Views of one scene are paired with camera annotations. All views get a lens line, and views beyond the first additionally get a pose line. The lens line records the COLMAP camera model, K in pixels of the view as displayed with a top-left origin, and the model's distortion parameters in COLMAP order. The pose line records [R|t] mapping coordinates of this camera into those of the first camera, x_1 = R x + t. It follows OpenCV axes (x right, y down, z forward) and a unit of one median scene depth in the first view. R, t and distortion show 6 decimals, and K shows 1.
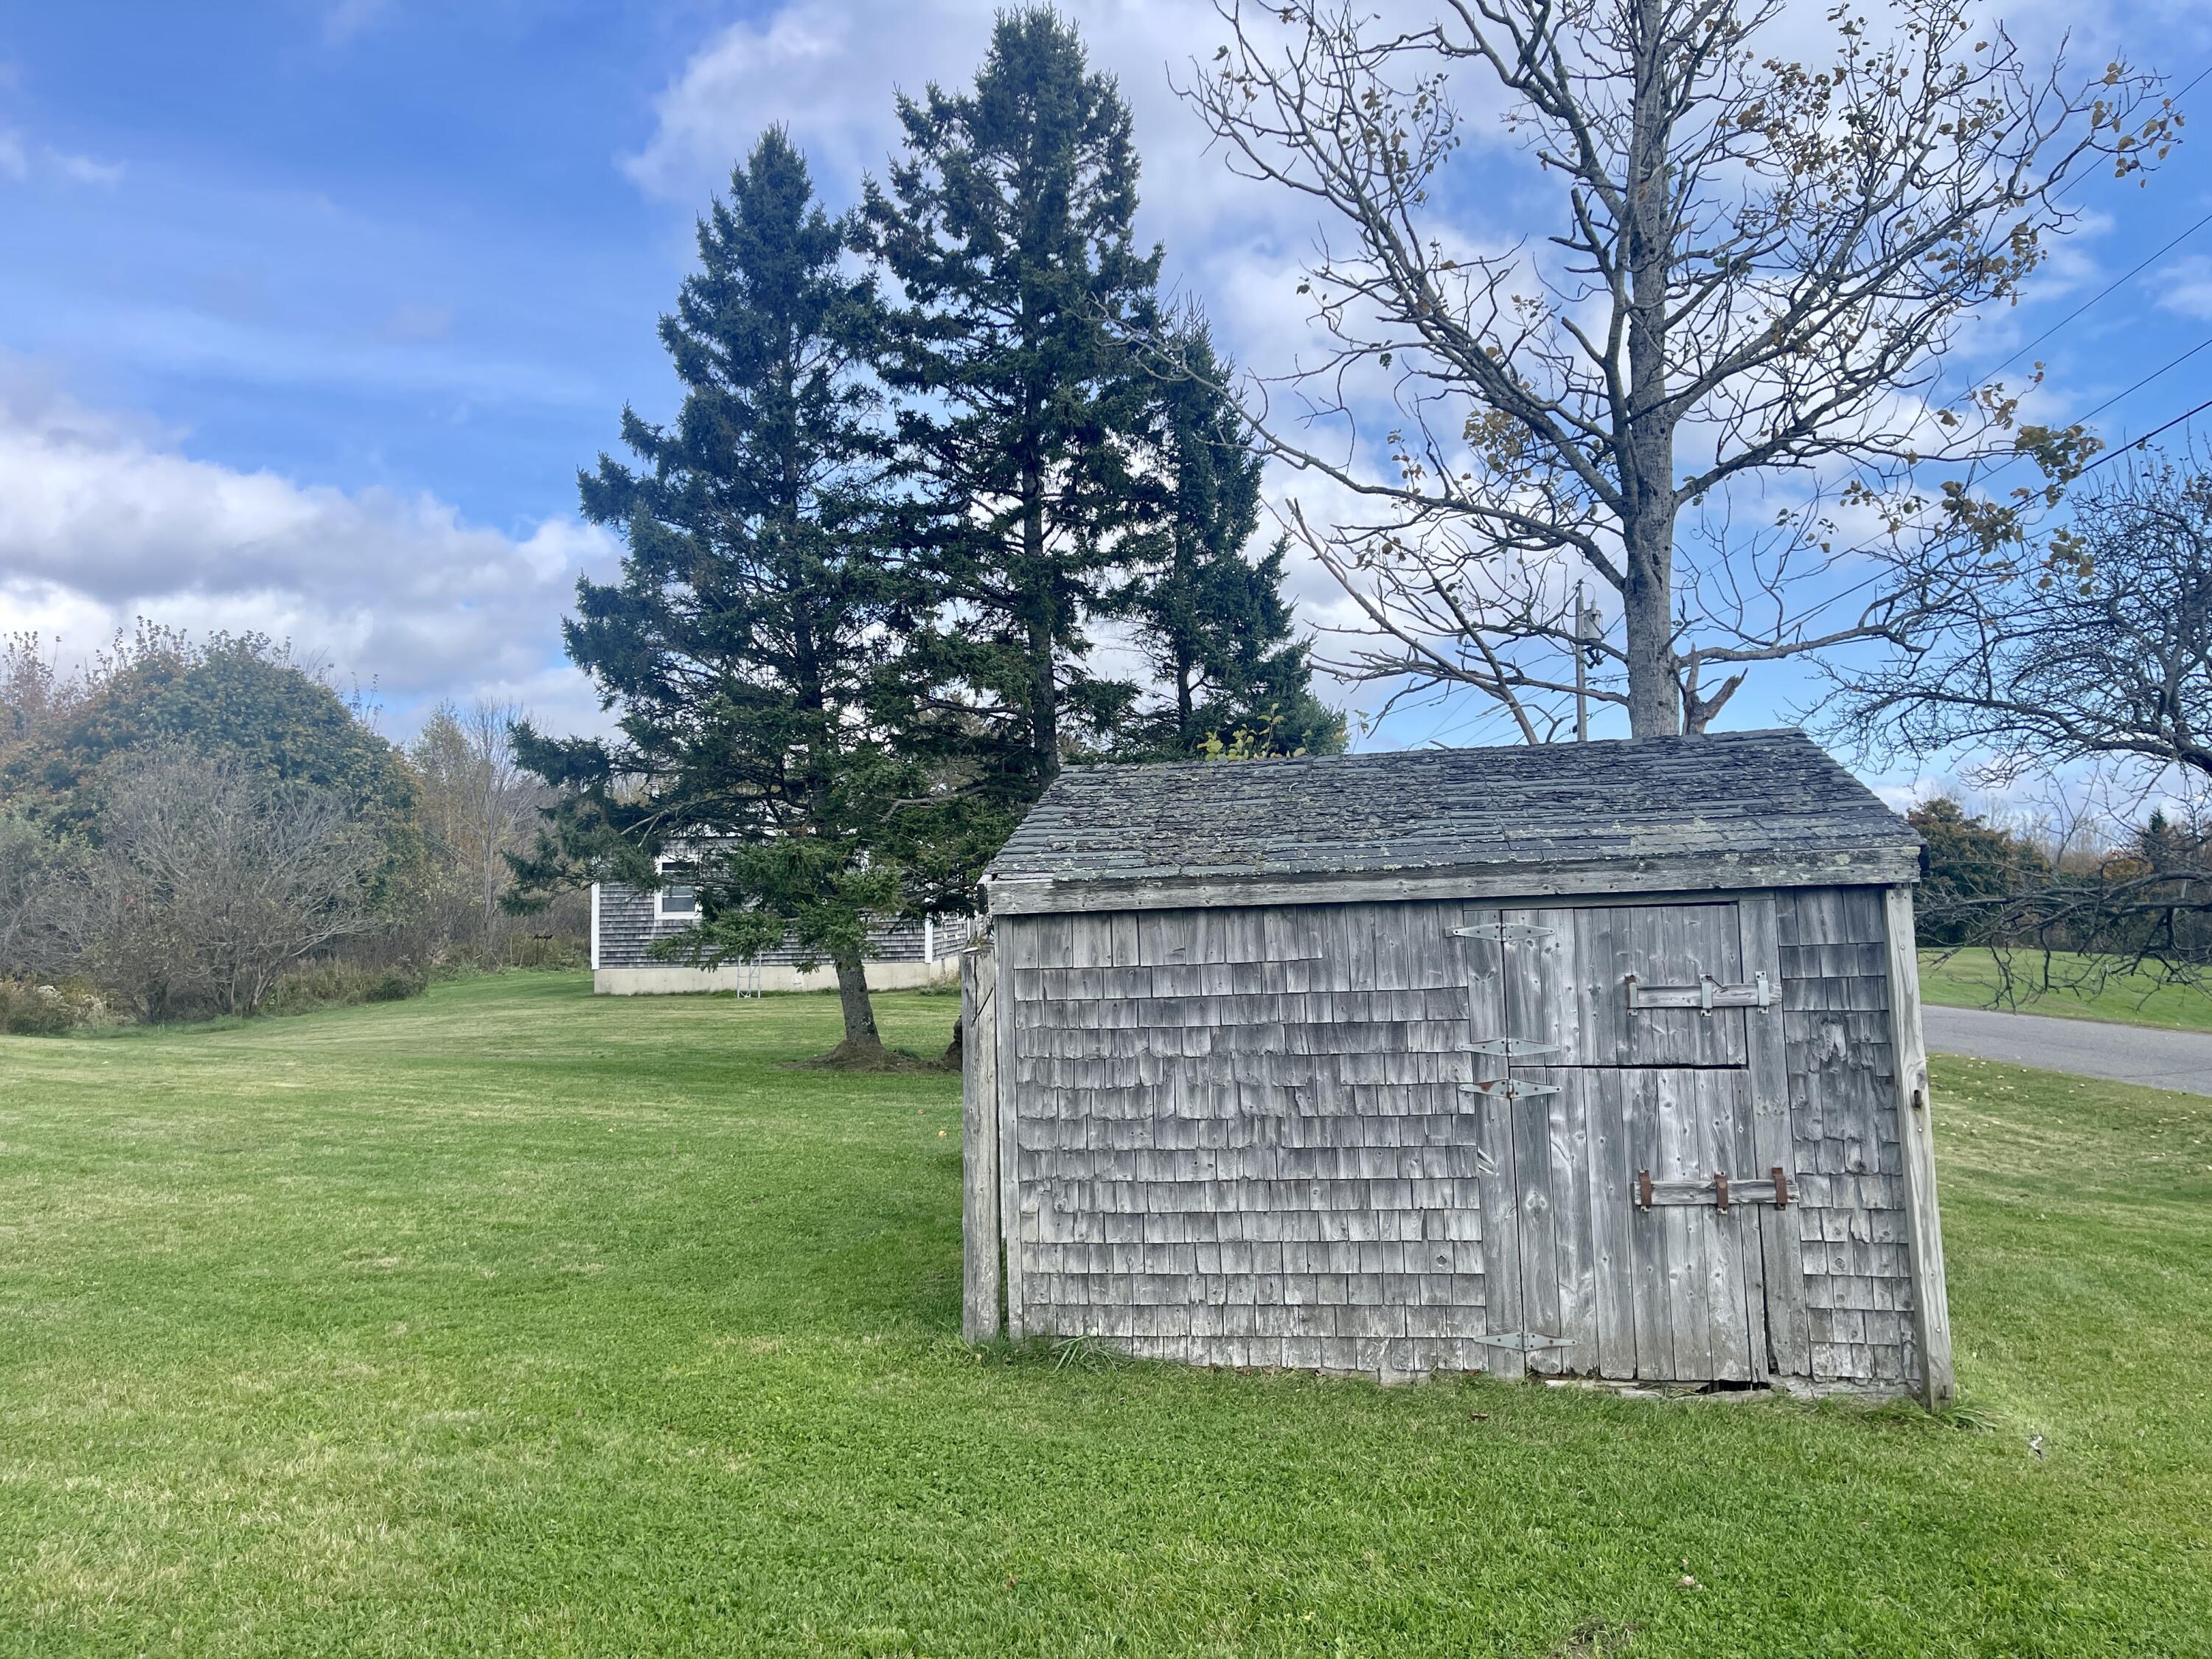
lens RADIAL K [[1686.5, 0, 1106.0], [0, 1686.5, 829.5], [0, 0, 1]] dist [0.000671, -0.001043]
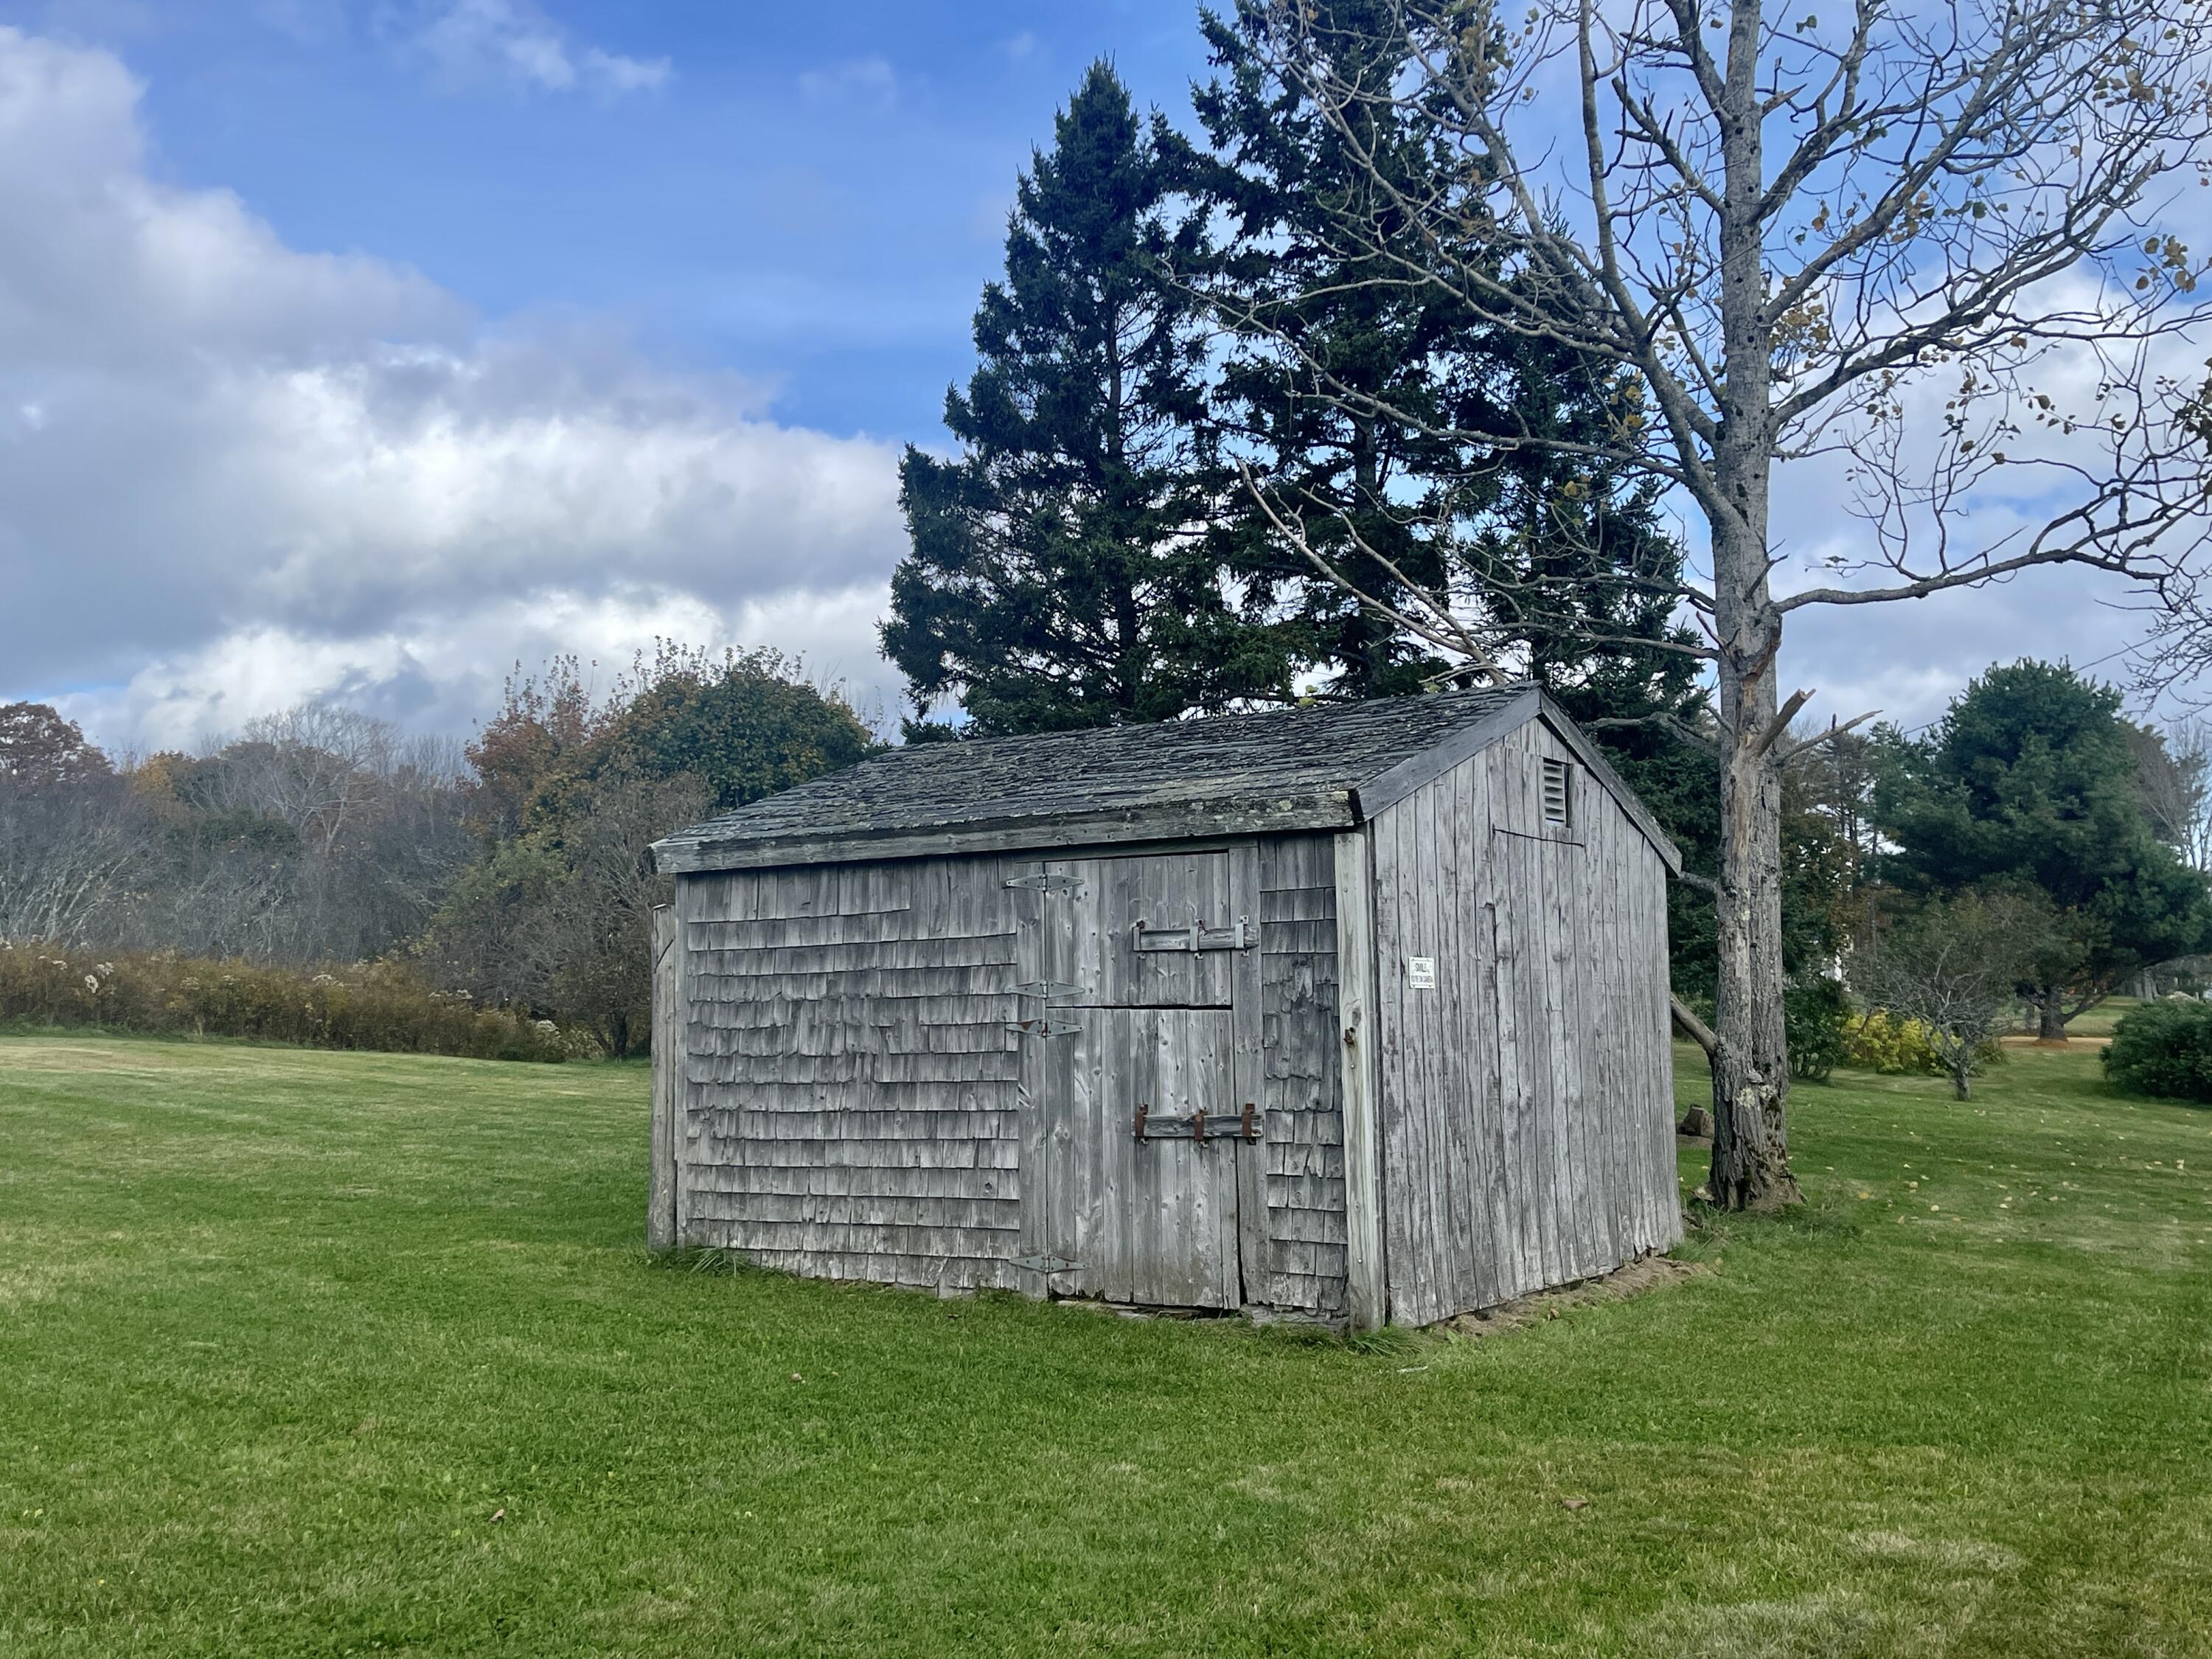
lens RADIAL K [[2180.5, 0, 1106.0], [0, 2180.5, 829.5], [0, 0, 1]] dist [0.095155, -0.318694]
pose [[0.931548, -0.017406, -0.363201, 0.776203], [0.011346, 0.999759, -0.018812, 0.053642], [0.363440, 0.013403, 0.931521, -0.277620]]
